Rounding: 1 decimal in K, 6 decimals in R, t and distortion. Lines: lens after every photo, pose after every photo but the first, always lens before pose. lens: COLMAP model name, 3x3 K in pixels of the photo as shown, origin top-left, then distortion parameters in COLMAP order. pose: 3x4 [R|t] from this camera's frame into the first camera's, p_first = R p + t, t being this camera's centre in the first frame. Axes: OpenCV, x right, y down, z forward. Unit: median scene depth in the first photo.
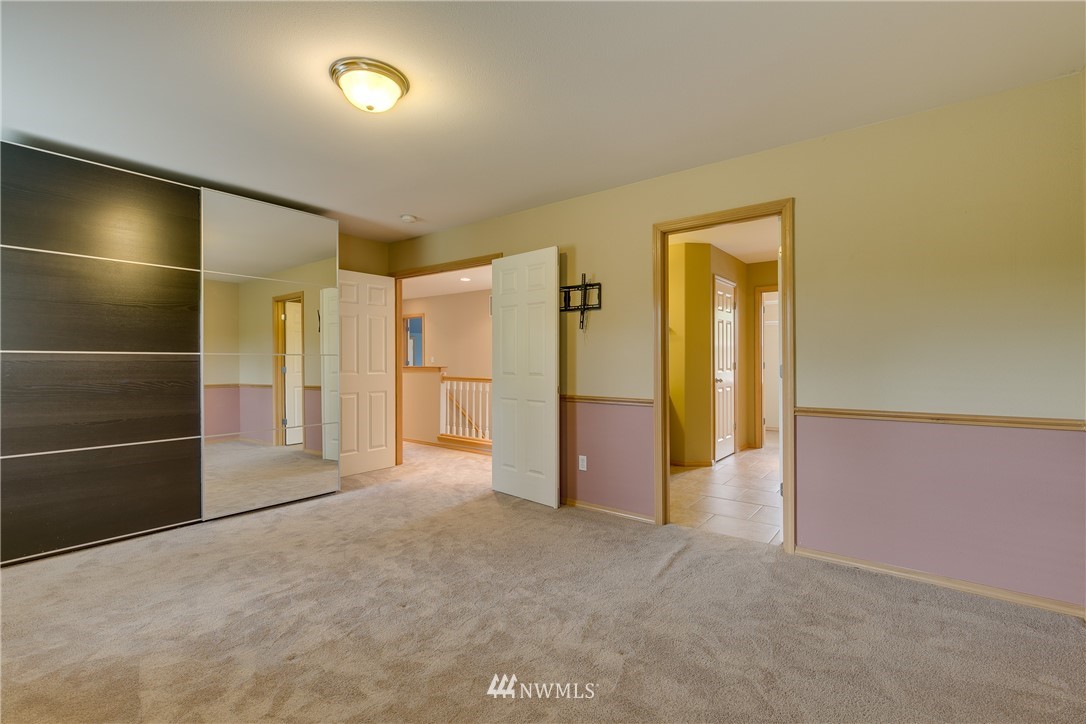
lens RADIAL K [[486.7, 0, 538.2], [0, 486.7, 359.8], [0, 0, 1]] dist [-0.000282, -0.000003]
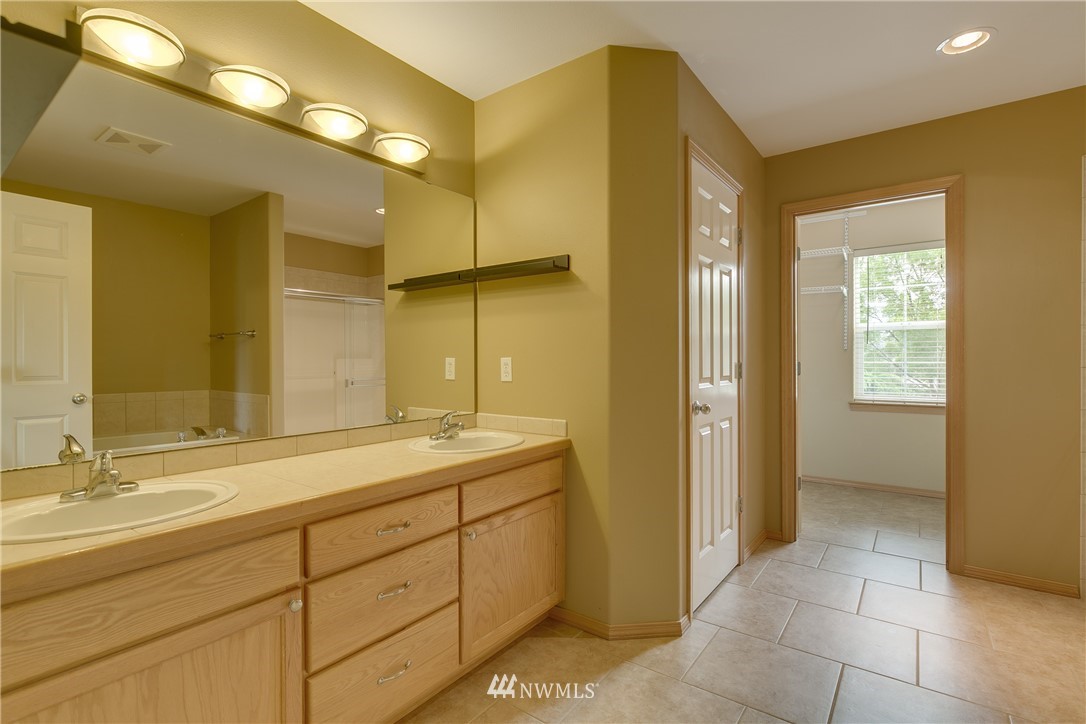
lens RADIAL K [[498.5, 0, 538.5], [0, 498.5, 362.1], [0, 0, 1]] dist [-0.012404, -0.000539]
pose [[0.999985, -0.000591, 0.005443, 0.221686], [0.000594, 1.000000, -0.000586, 0.004646], [-0.005443, 0.000589, 0.999985, 0.556573]]
